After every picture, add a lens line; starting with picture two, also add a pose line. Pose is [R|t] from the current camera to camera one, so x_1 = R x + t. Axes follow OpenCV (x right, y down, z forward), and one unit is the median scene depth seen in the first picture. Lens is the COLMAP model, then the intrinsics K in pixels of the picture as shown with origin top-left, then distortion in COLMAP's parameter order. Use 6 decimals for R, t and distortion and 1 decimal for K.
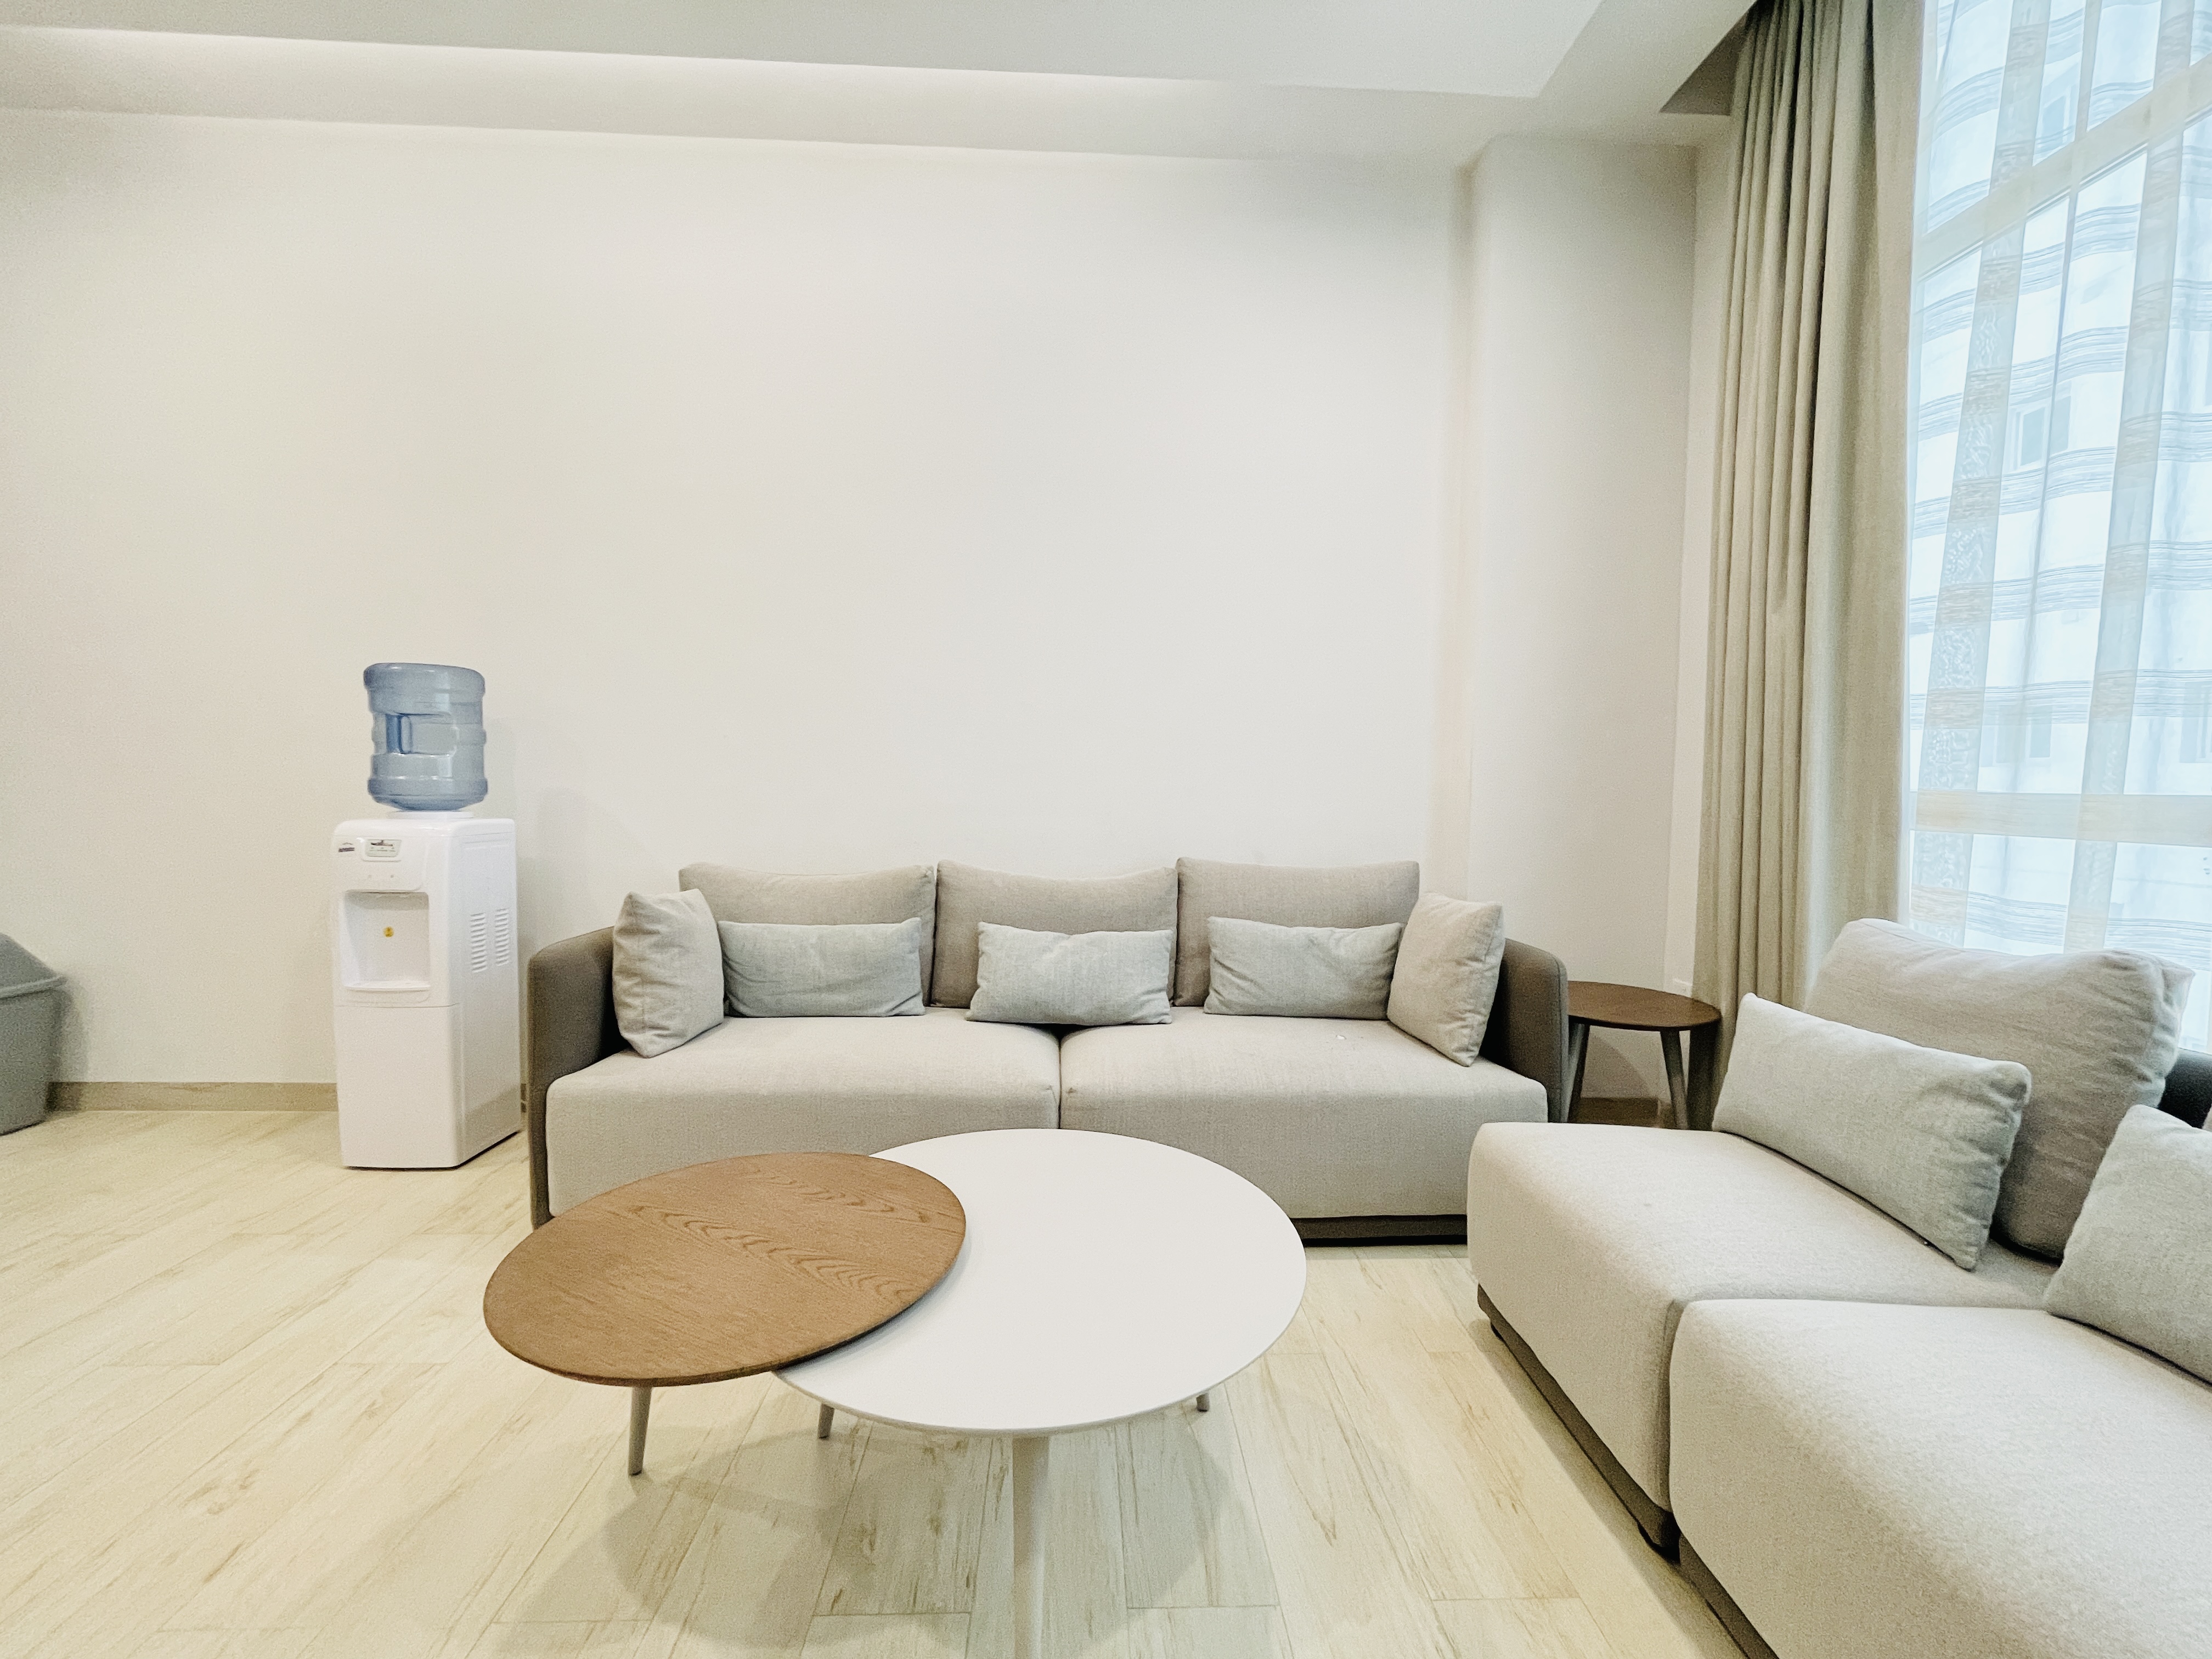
lens RADIAL K [[904.7, 0, 1110.3], [0, 904.7, 840.9], [0, 0, 1]] dist [-0.004960, -0.000848]
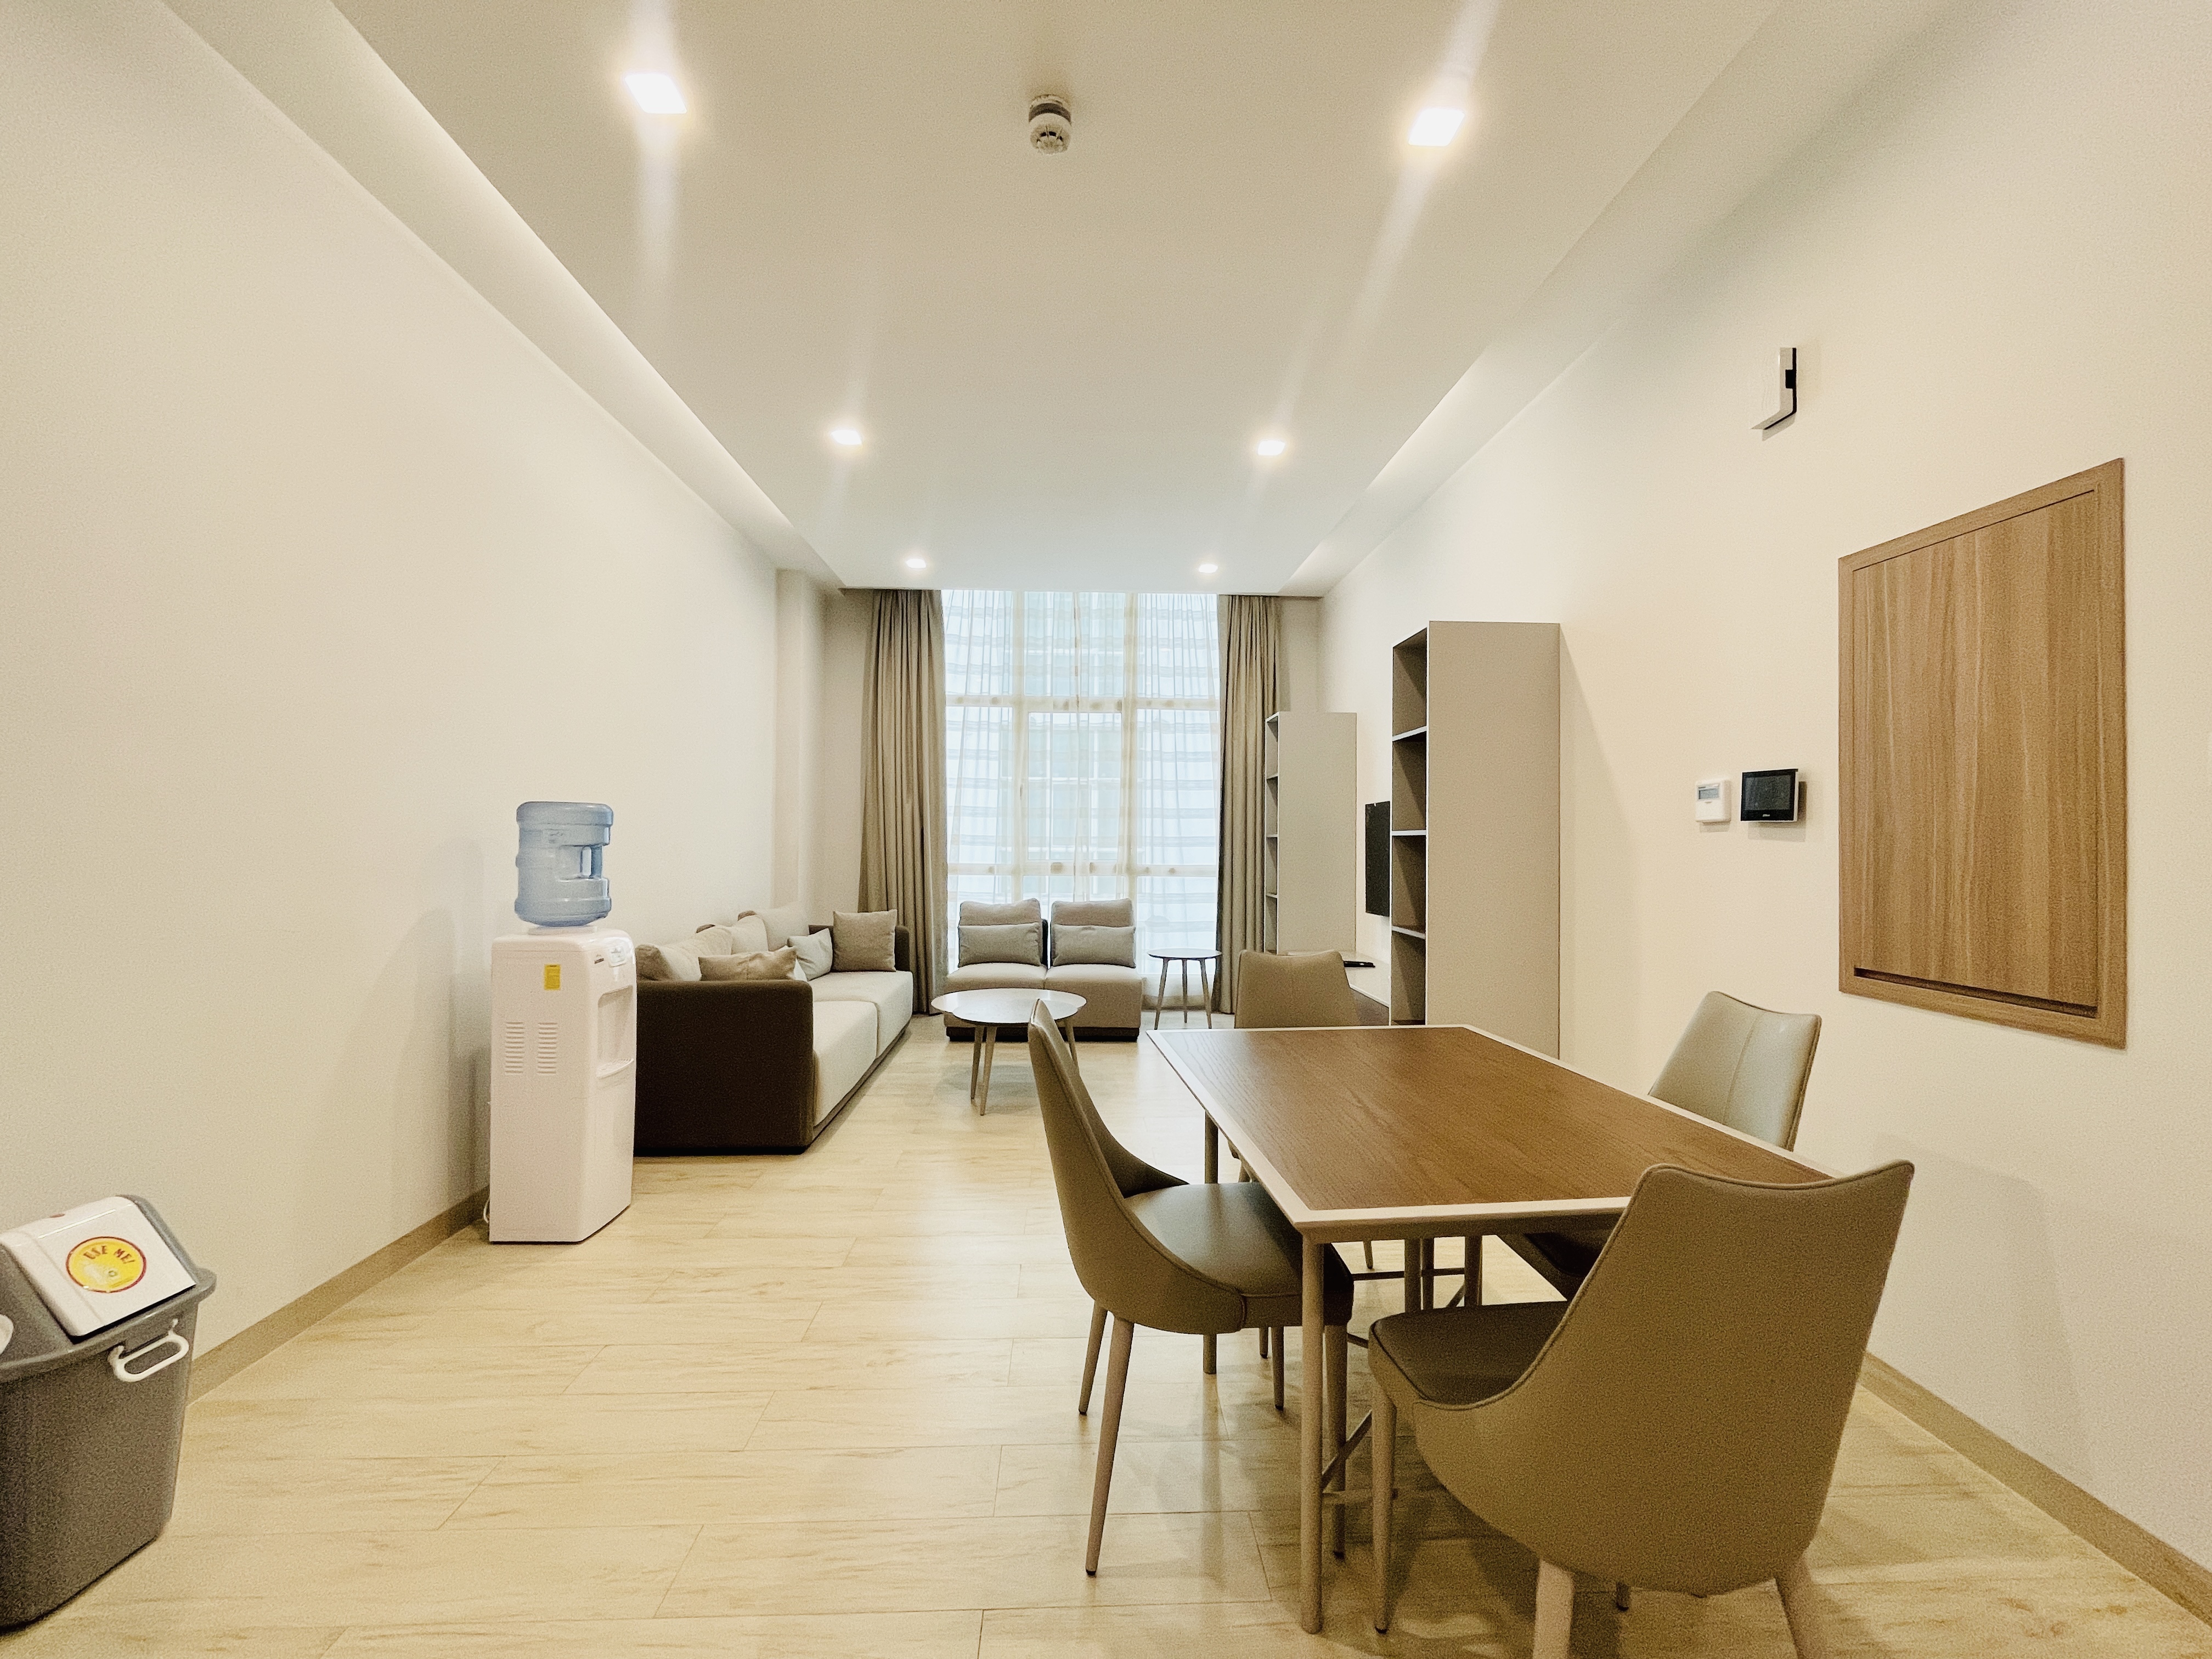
lens RADIAL K [[904.7, 0, 1121.0], [0, 904.7, 826.4], [0, 0, 1]] dist [-0.004960, -0.000848]
pose [[-0.006160, -0.004975, 0.999969, -1.940812], [0.051586, 0.998655, 0.005287, -0.127779], [-0.998650, 0.051617, -0.005895, 0.293293]]
